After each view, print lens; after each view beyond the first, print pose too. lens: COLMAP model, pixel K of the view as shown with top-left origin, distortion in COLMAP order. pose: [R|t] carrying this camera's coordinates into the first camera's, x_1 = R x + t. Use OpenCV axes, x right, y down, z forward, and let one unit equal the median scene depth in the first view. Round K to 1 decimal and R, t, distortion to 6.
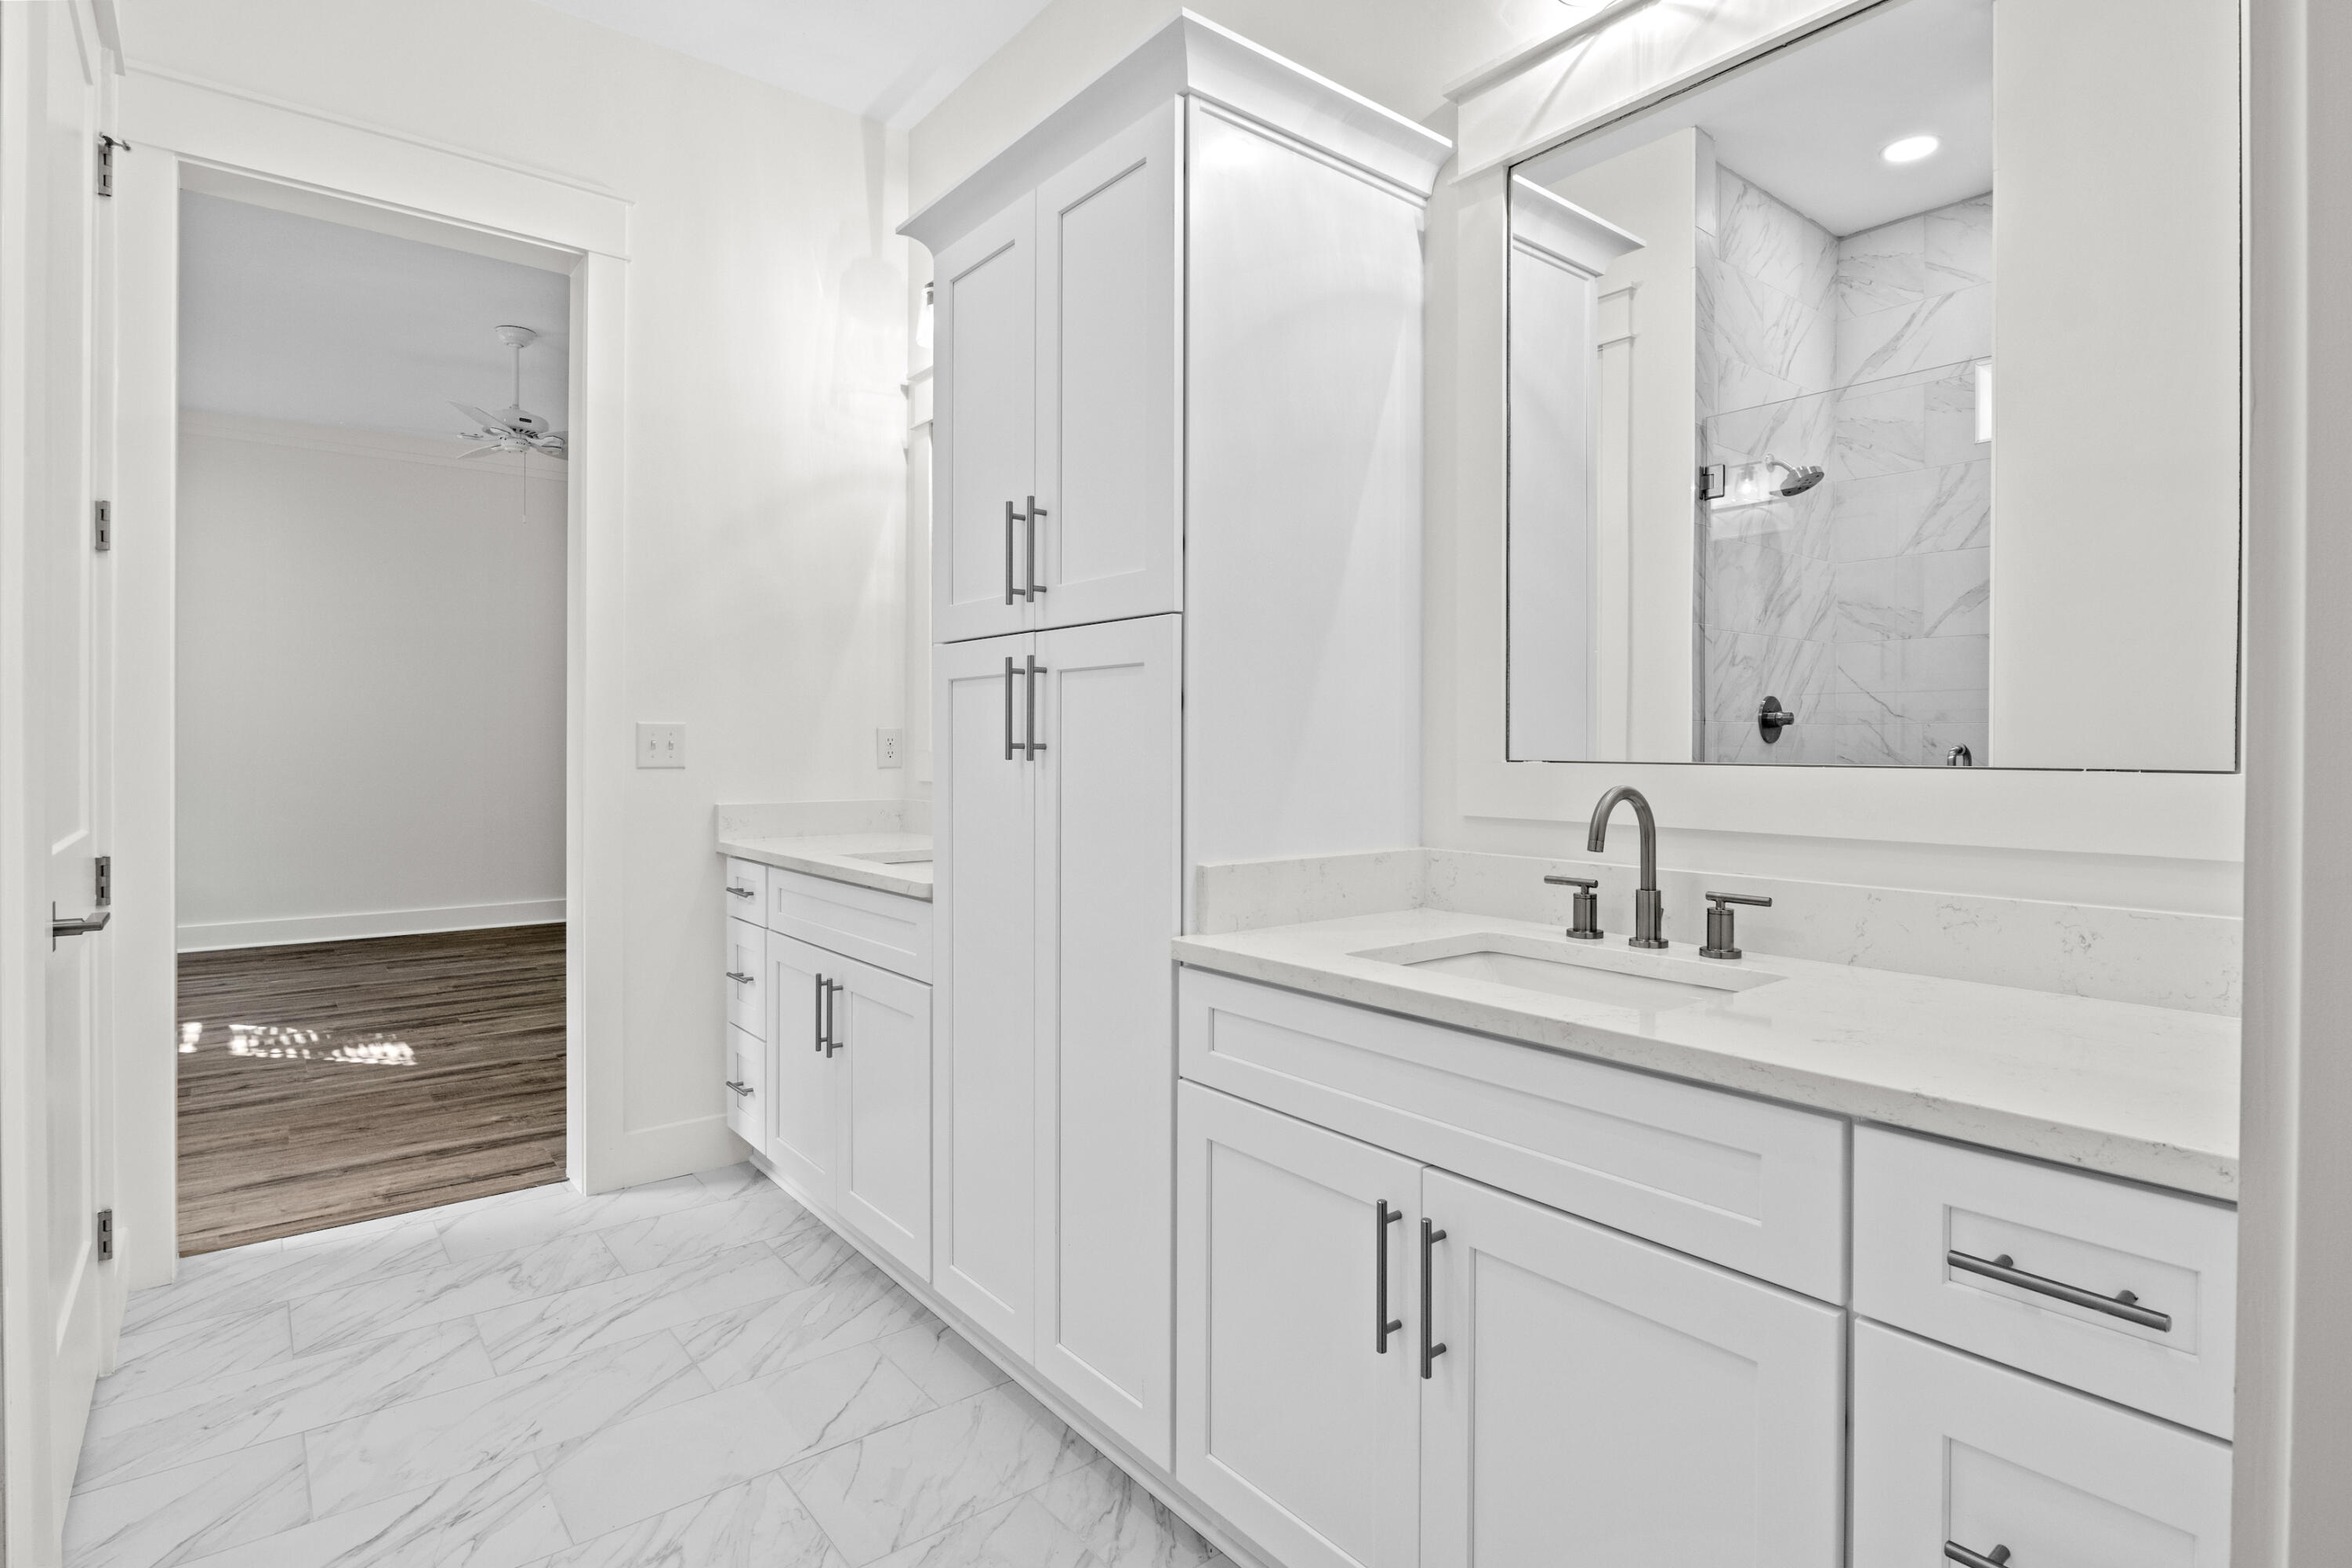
lens RADIAL K [[1208.3, 0, 1121.4], [0, 1208.3, 750.9], [0, 0, 1]] dist [-0.000943, -0.000991]
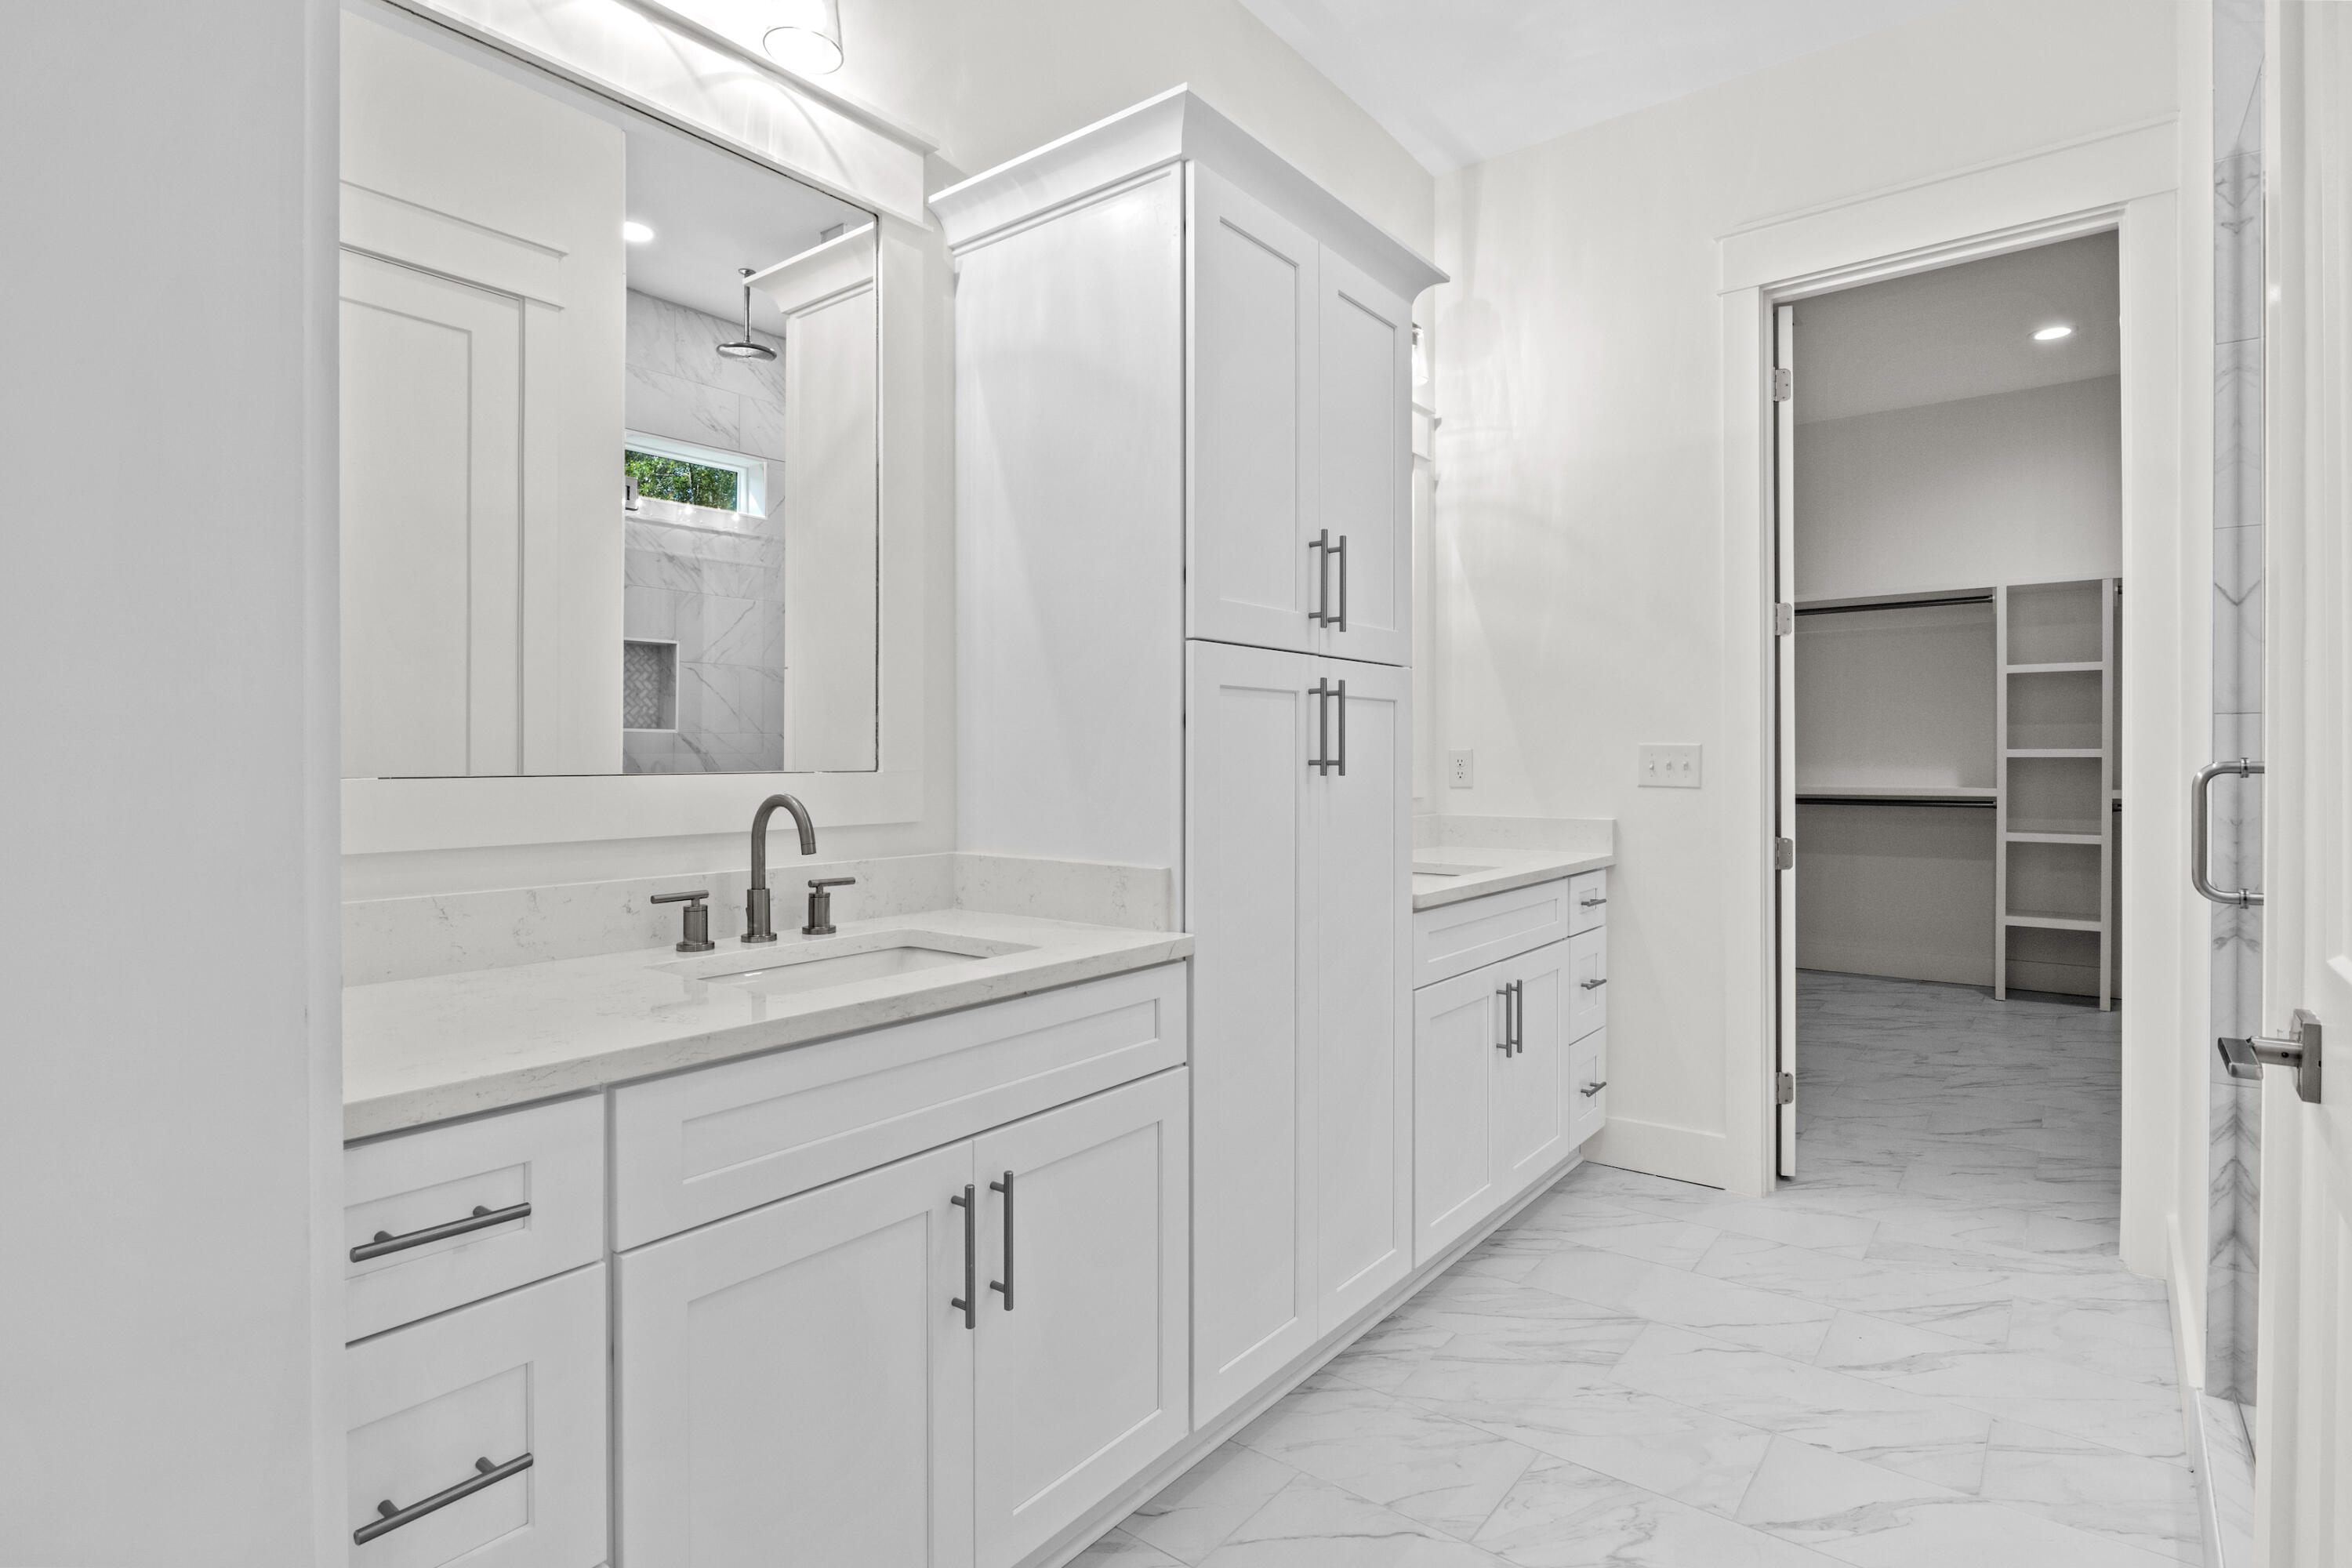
lens RADIAL K [[1179.6, 0, 1172.7], [0, 1179.6, 767.9], [0, 0, 1]] dist [-0.005198, -0.002487]
pose [[-0.250432, -0.014888, 0.968020, -0.721112], [0.001370, 0.999875, 0.015732, -0.011122], [-0.968133, 0.005266, -0.250381, 0.951897]]
